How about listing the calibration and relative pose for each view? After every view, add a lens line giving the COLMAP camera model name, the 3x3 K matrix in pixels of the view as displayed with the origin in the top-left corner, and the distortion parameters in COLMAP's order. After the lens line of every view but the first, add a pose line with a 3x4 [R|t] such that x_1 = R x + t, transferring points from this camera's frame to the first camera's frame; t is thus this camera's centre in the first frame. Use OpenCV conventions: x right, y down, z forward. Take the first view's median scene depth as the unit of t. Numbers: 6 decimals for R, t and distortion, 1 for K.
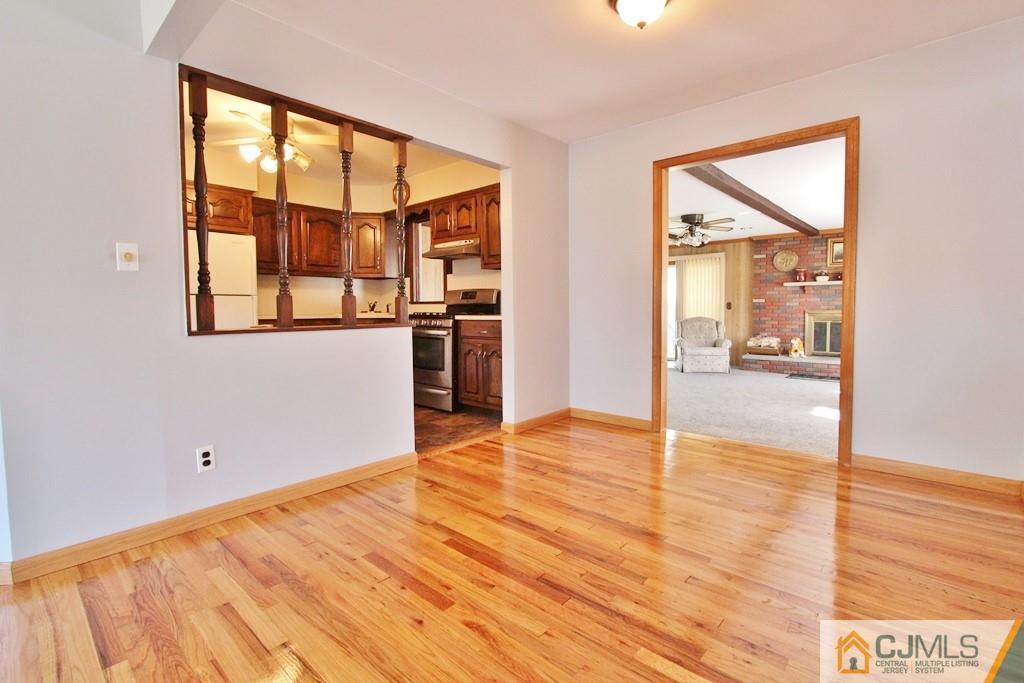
lens RADIAL K [[471.7, 0, 512.0], [0, 471.7, 333.1], [0, 0, 1]] dist [-0.018560, -0.000518]
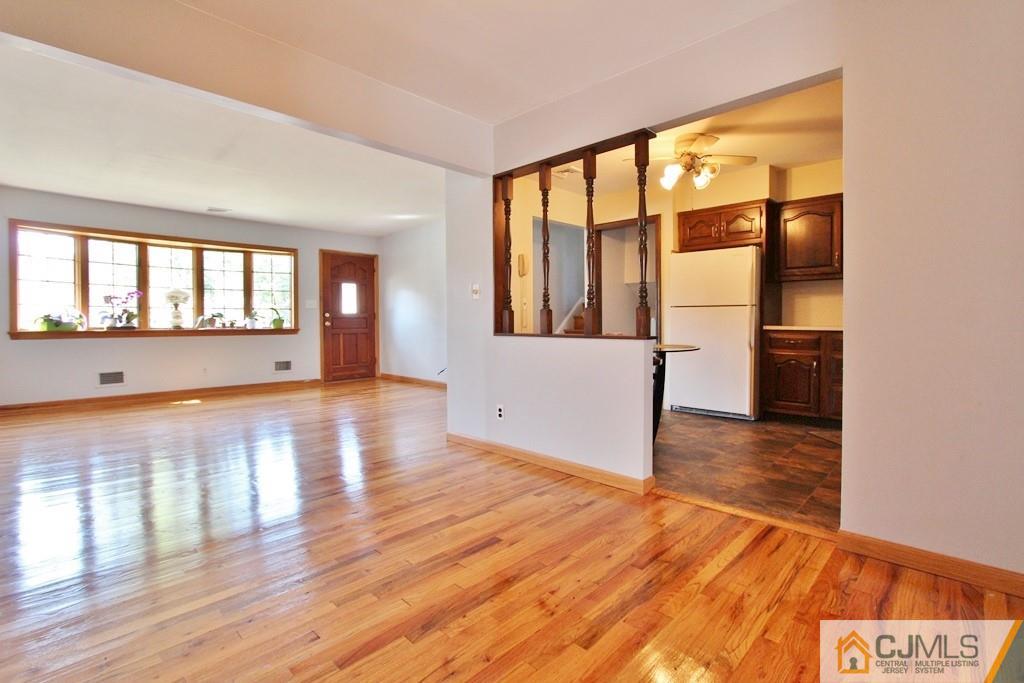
lens RADIAL K [[471.7, 0, 510.0], [0, 471.7, 333.3], [0, 0, 1]] dist [-0.018560, -0.000518]
pose [[-0.042485, 0.030875, -0.998620, 0.469506], [-0.049010, 0.998255, 0.032949, -0.028995], [0.997894, 0.050342, -0.040898, 0.532682]]
